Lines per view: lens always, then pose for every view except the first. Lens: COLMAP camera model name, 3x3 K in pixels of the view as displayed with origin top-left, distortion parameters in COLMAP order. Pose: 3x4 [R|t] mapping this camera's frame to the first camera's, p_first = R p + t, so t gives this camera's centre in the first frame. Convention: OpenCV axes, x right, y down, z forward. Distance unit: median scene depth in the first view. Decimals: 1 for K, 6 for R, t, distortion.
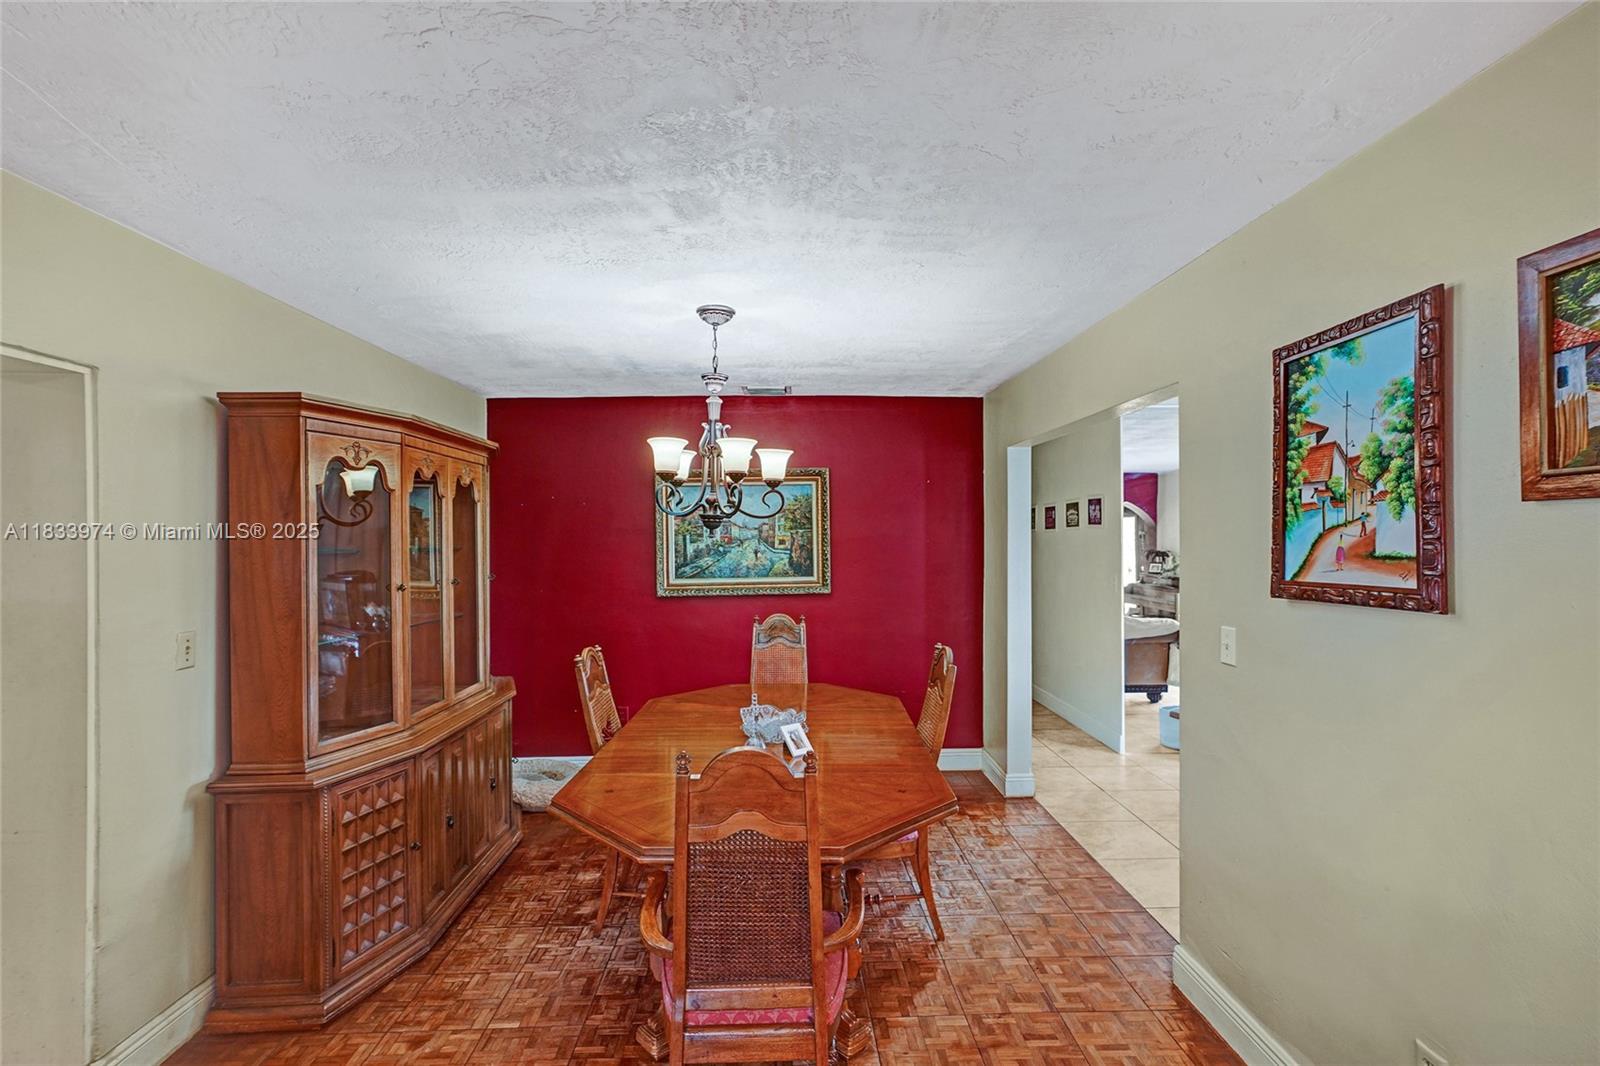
lens RADIAL K [[737.6, 0, 794.9], [0, 737.6, 536.4], [0, 0, 1]] dist [0.009372, 0.000612]
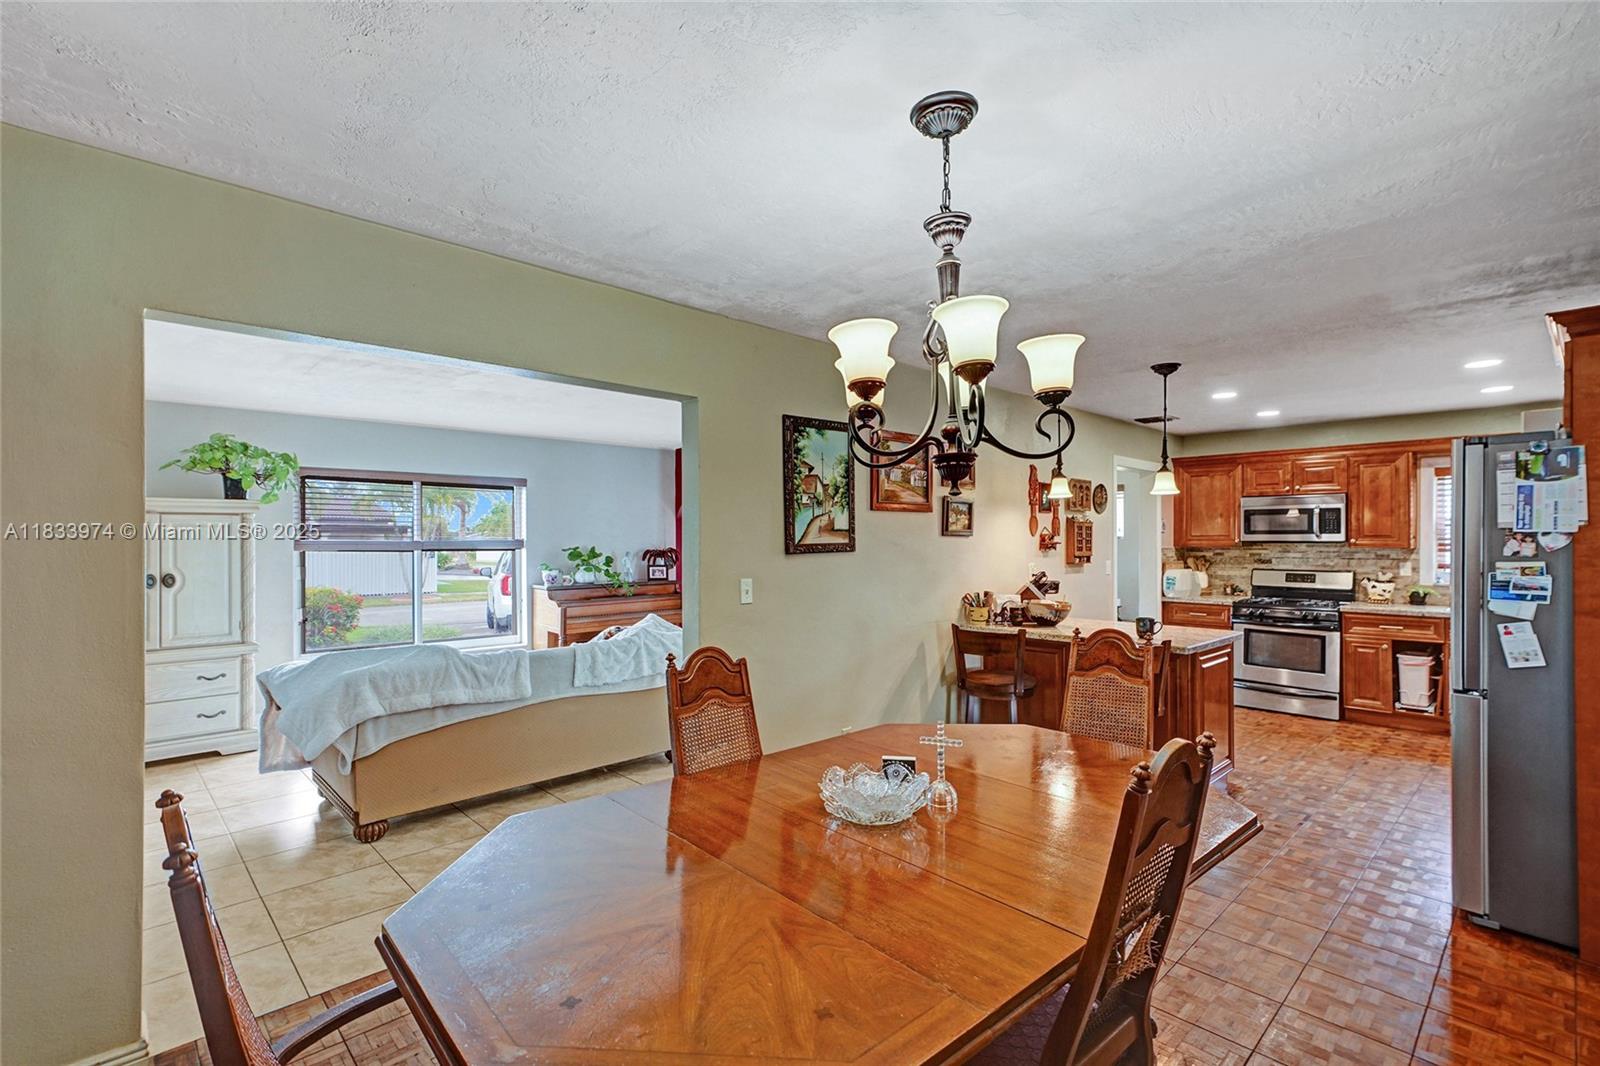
lens RADIAL K [[739.7, 0, 798.2], [0, 739.7, 521.8], [0, 0, 1]] dist [-0.000331, 0.004705]
pose [[-0.673264, 0.017462, 0.739196, -0.799185], [0.002062, 0.999762, -0.021740, 0.050466], [-0.739400, -0.013112, -0.673139, 2.561956]]
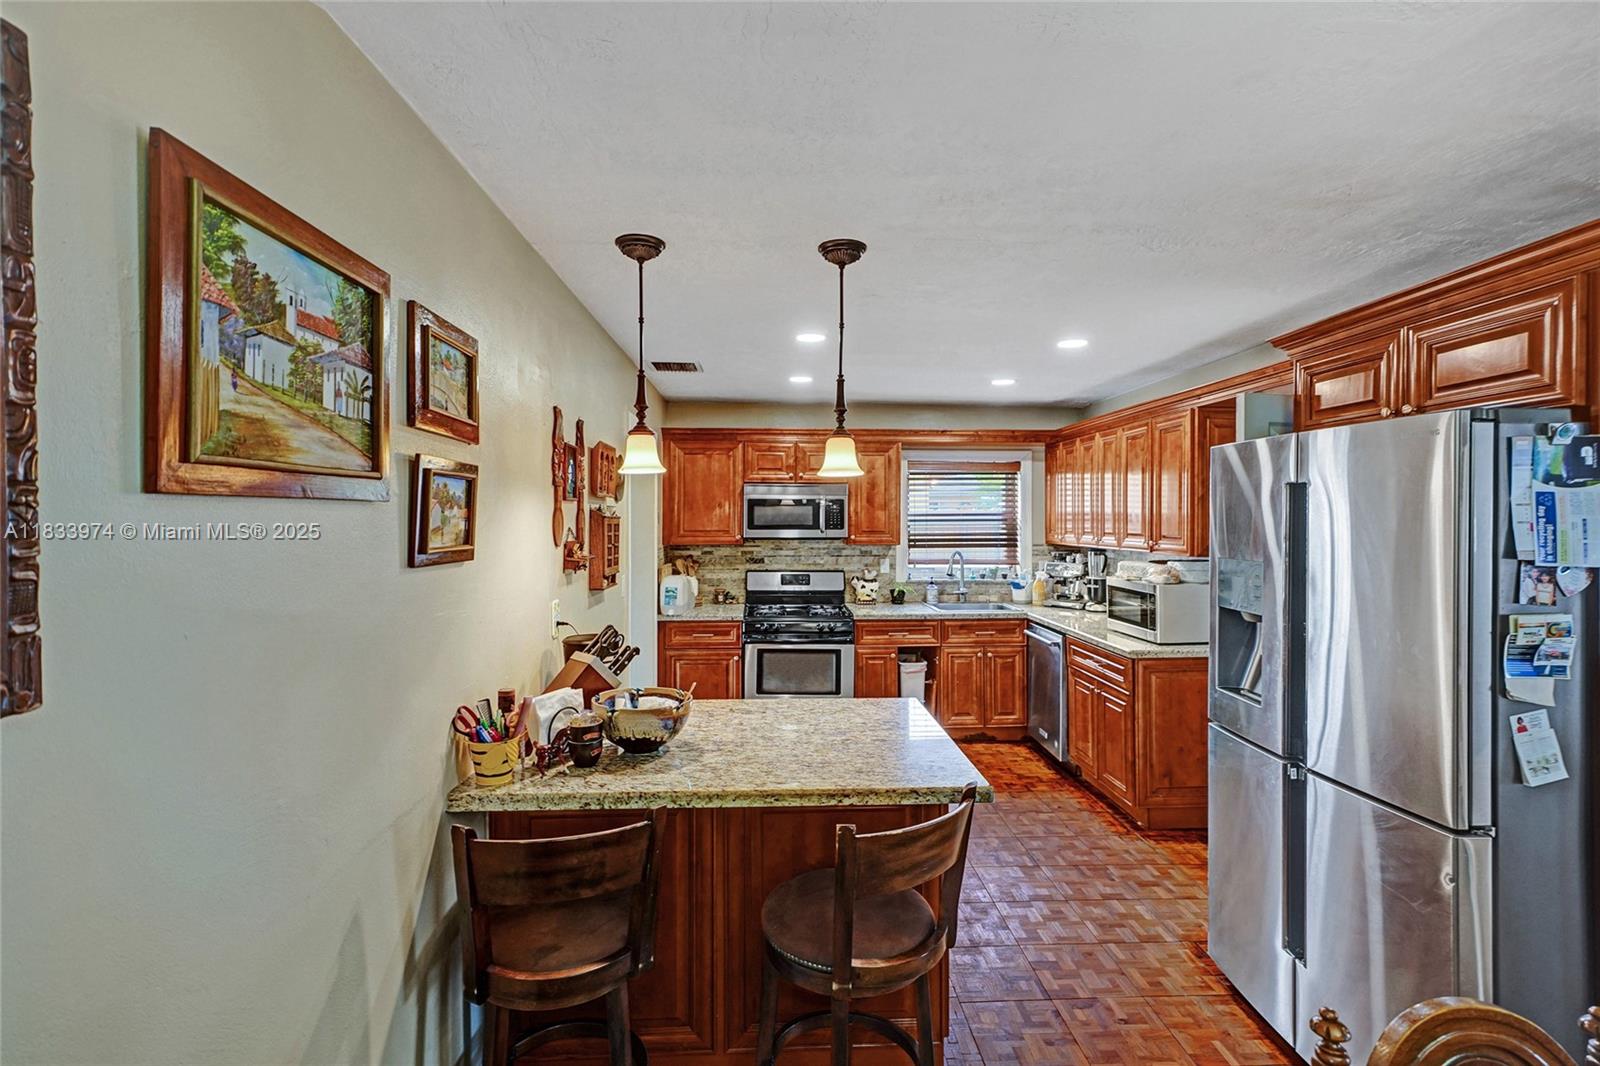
lens RADIAL K [[739.7, 0, 798.2], [0, 739.7, 521.8], [0, 0, 1]] dist [-0.000331, 0.004705]
pose [[-0.999905, -0.002980, -0.013474, 0.327860], [-0.003096, 0.999958, 0.008616, -0.023393], [0.013448, 0.008657, -0.999872, 1.340642]]
